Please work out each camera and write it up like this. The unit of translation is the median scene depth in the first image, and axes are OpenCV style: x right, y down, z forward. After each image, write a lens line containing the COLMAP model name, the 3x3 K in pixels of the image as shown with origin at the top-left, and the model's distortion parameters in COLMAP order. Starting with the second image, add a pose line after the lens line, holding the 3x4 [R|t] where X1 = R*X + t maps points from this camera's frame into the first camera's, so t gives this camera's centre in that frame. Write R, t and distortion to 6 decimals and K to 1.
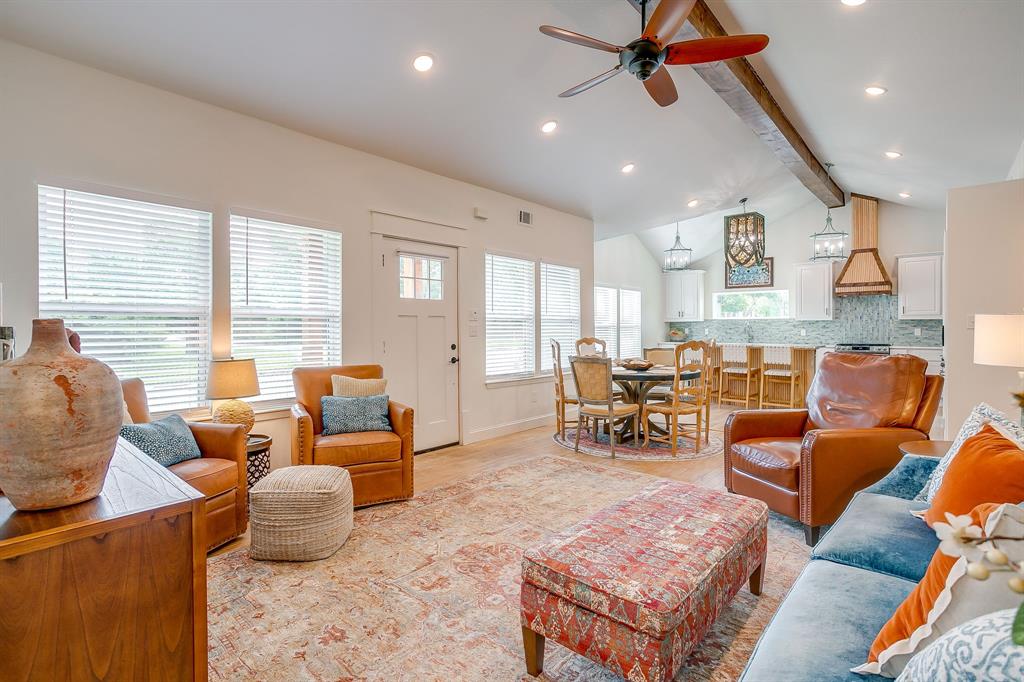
lens RADIAL K [[493.1, 0, 513.9], [0, 493.1, 328.0], [0, 0, 1]] dist [-0.037955, 0.029637]
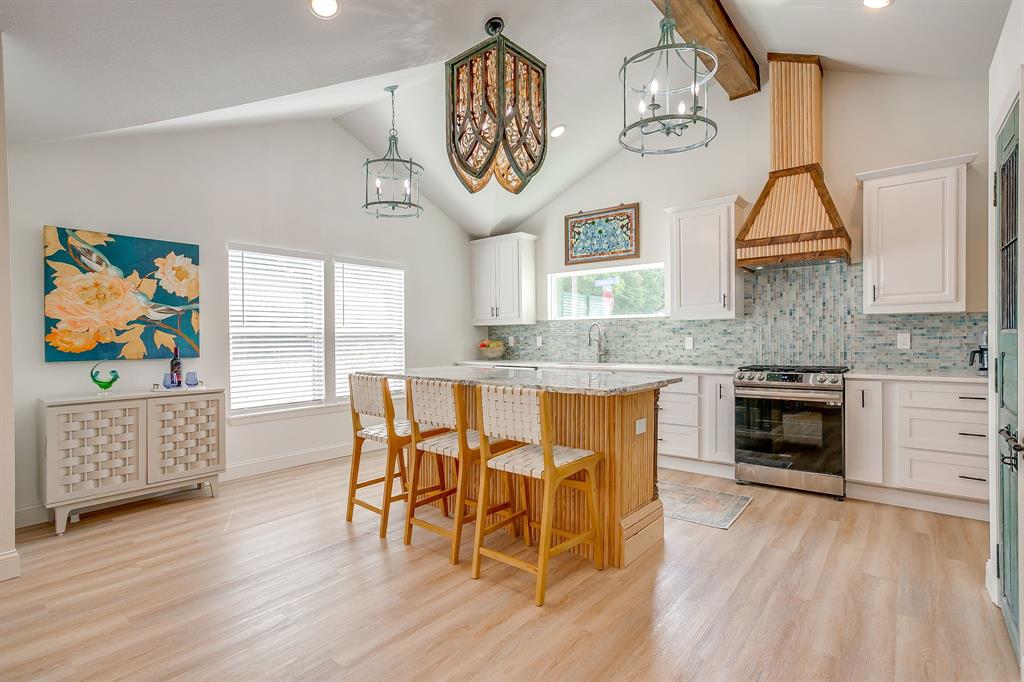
lens RADIAL K [[495.0, 0, 512.0], [0, 495.0, 341.0], [0, 0, 1]] dist [-0.039346, 0.028342]
pose [[0.999328, -0.007087, 0.035966, 0.444154], [0.006848, 0.999954, 0.006760, 0.002530], [-0.036013, -0.006510, 0.999330, 0.555034]]
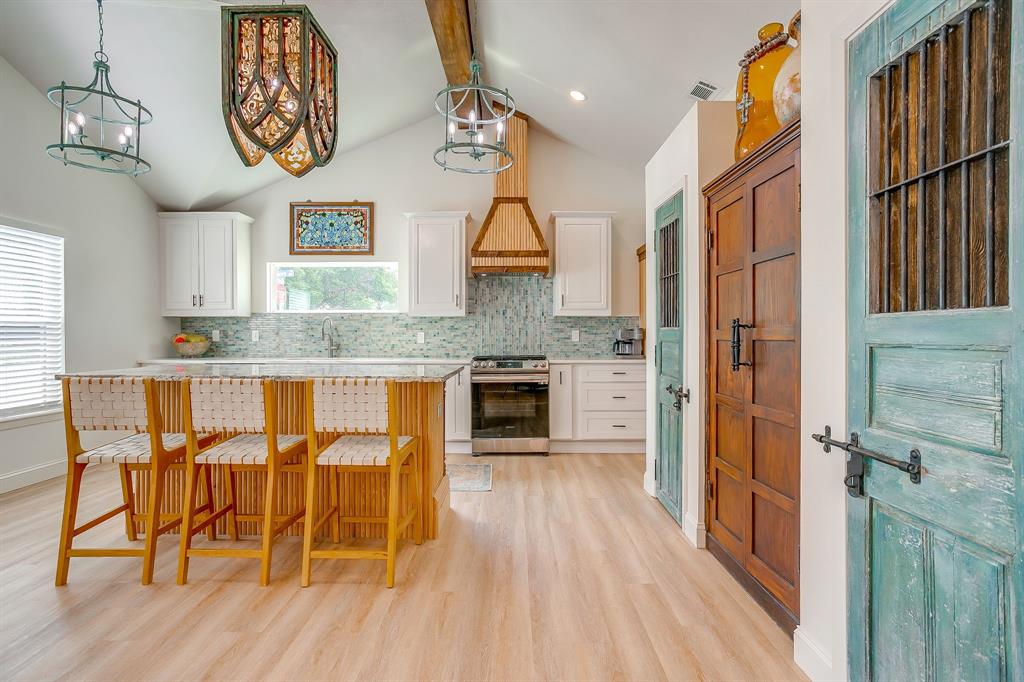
lens RADIAL K [[493.1, 0, 511.3], [0, 493.1, 335.6], [0, 0, 1]] dist [-0.035682, 0.029107]
pose [[0.754922, -0.002471, 0.655810, 0.337671], [-0.000398, 0.999991, 0.004226, 0.005270], [-0.655814, -0.003451, 0.754914, 0.568196]]
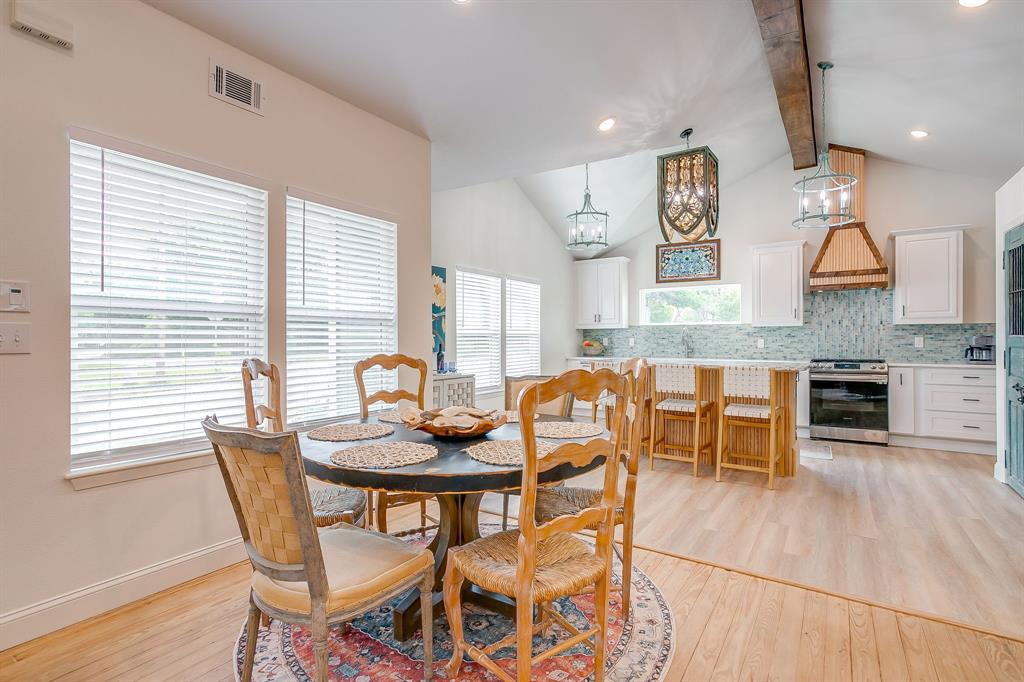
lens RADIAL K [[495.0, 0, 512.0], [0, 495.0, 341.0], [0, 0, 1]] dist [-0.039346, 0.028342]
pose [[0.991245, -0.001398, 0.132031, 0.155695], [0.001026, 0.999995, 0.002887, 0.003951], [-0.132035, -0.002727, 0.991241, 0.384969]]
